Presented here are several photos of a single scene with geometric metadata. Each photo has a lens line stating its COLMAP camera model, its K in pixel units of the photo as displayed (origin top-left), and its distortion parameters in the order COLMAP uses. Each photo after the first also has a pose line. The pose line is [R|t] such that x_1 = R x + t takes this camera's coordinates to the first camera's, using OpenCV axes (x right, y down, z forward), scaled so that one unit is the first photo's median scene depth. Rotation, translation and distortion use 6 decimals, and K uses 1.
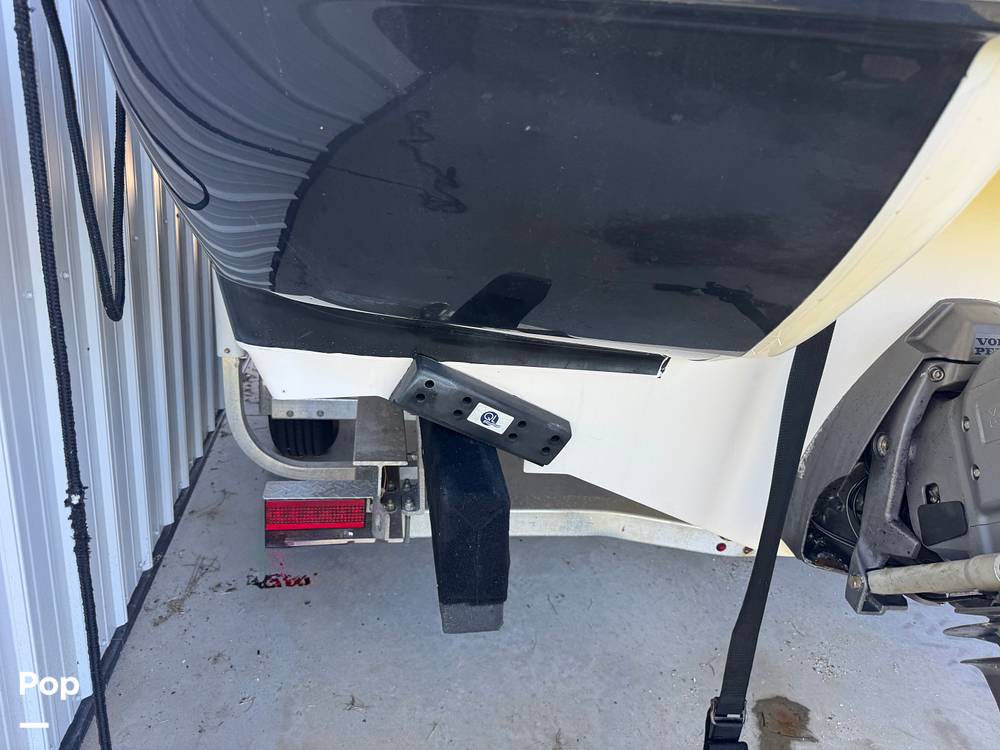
lens RADIAL K [[742.9, 0, 500.0], [0, 742.9, 375.0], [0, 0, 1]] dist [0.064496, -0.001006]
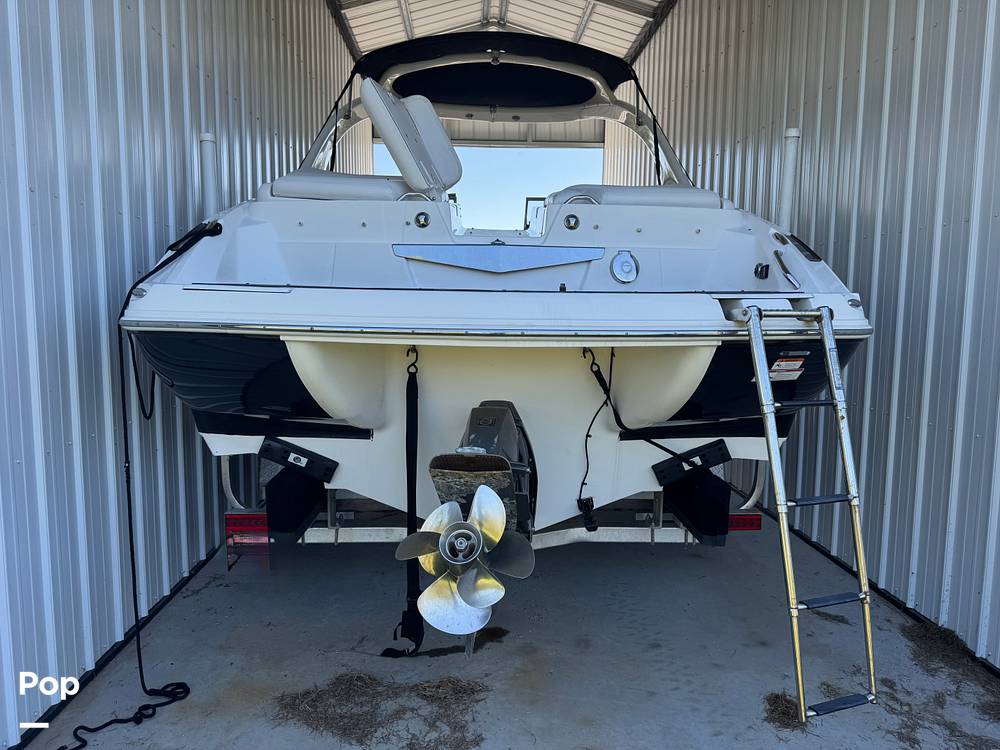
lens RADIAL K [[742.9, 0, 500.0], [0, 742.9, 375.0], [0, 0, 1]] dist [0.064496, -0.001006]
pose [[0.986764, -0.062868, -0.149478, 1.043677], [0.027220, 0.972926, -0.229506, 0.374276], [0.159860, 0.222400, 0.961760, -1.342987]]
